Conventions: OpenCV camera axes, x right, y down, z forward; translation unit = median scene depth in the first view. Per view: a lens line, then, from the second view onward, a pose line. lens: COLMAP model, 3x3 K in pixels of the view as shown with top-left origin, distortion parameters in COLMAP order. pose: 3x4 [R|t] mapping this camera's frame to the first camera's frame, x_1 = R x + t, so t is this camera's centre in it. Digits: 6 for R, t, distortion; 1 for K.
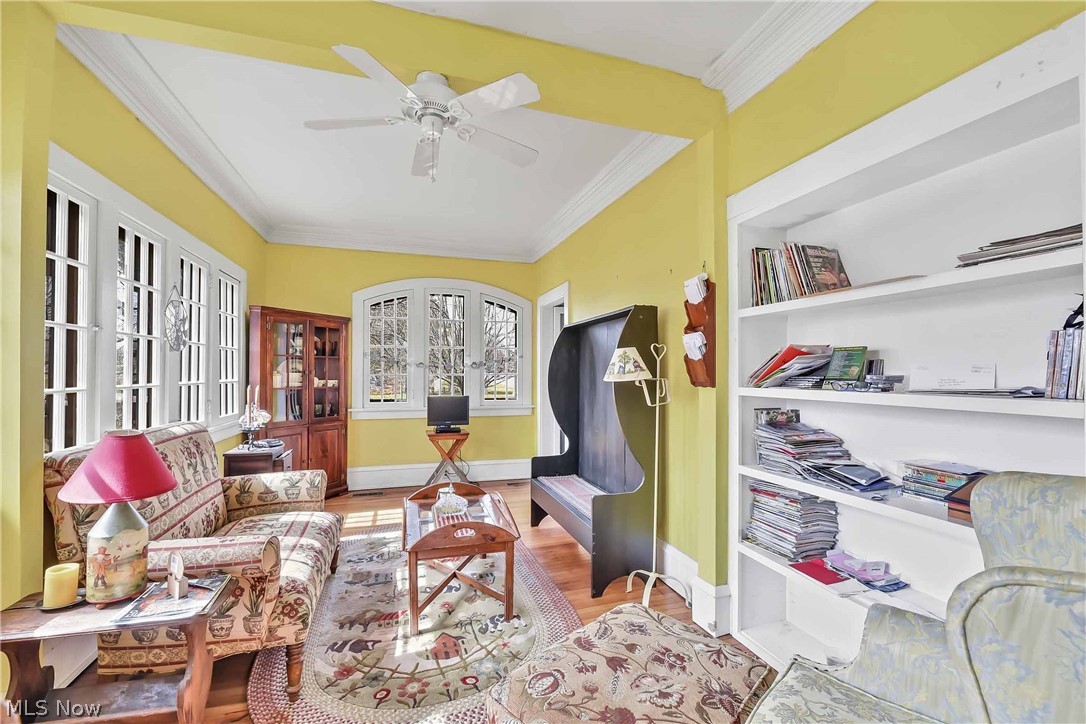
lens RADIAL K [[459.3, 0, 542.0], [0, 459.3, 364.5], [0, 0, 1]] dist [-0.002506, -0.000159]
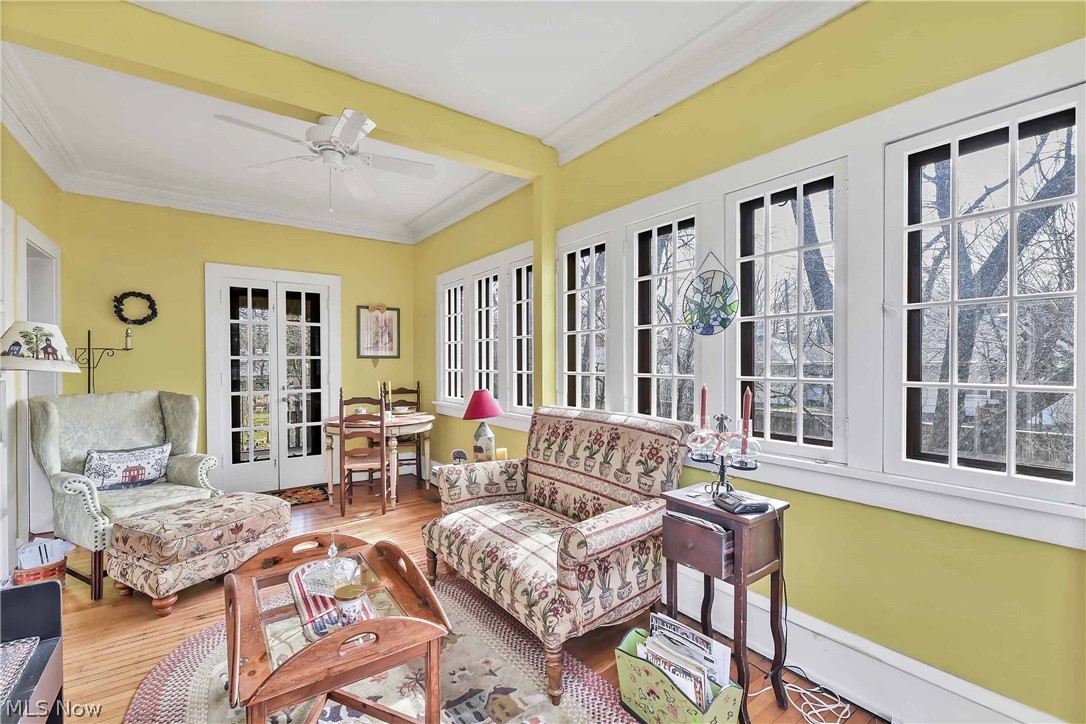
lens RADIAL K [[459.3, 0, 541.0], [0, 459.3, 362.4], [0, 0, 1]] dist [-0.002506, -0.000159]
pose [[-0.947031, 0.003429, -0.321124, -0.319359], [0.004418, 0.999987, -0.002350, 0.020920], [0.321111, -0.003644, -0.947034, 2.010029]]
